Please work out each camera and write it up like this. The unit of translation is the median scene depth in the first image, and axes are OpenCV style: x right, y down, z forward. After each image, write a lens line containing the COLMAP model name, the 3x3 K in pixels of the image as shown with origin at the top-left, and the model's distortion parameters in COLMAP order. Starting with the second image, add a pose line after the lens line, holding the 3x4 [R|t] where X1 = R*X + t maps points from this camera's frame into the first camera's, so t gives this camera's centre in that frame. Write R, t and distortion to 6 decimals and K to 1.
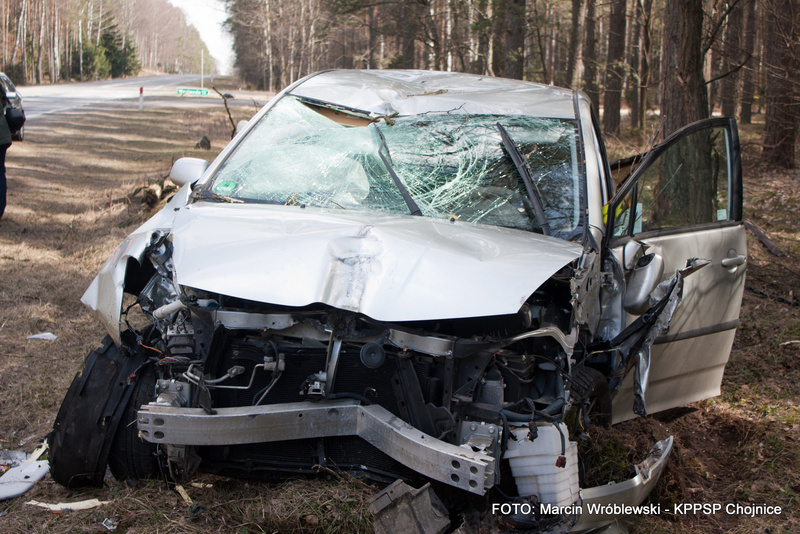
lens RADIAL K [[1324.1, 0, 393.0], [0, 1324.1, 265.4], [0, 0, 1]] dist [-0.012777, 0.000000]
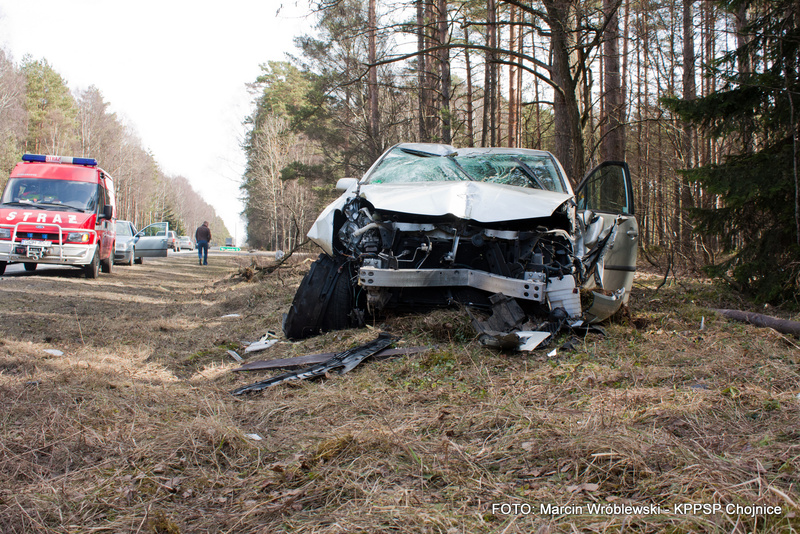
lens RADIAL K [[863.4, 0, 398.7], [0, 863.4, 260.4], [0, 0, 1]] dist [-0.090636, 0.000000]
pose [[0.997851, -0.011672, 0.064476, -0.209811], [0.020139, 0.991008, -0.132275, 0.257173], [-0.062352, 0.133289, 0.989114, -0.249150]]
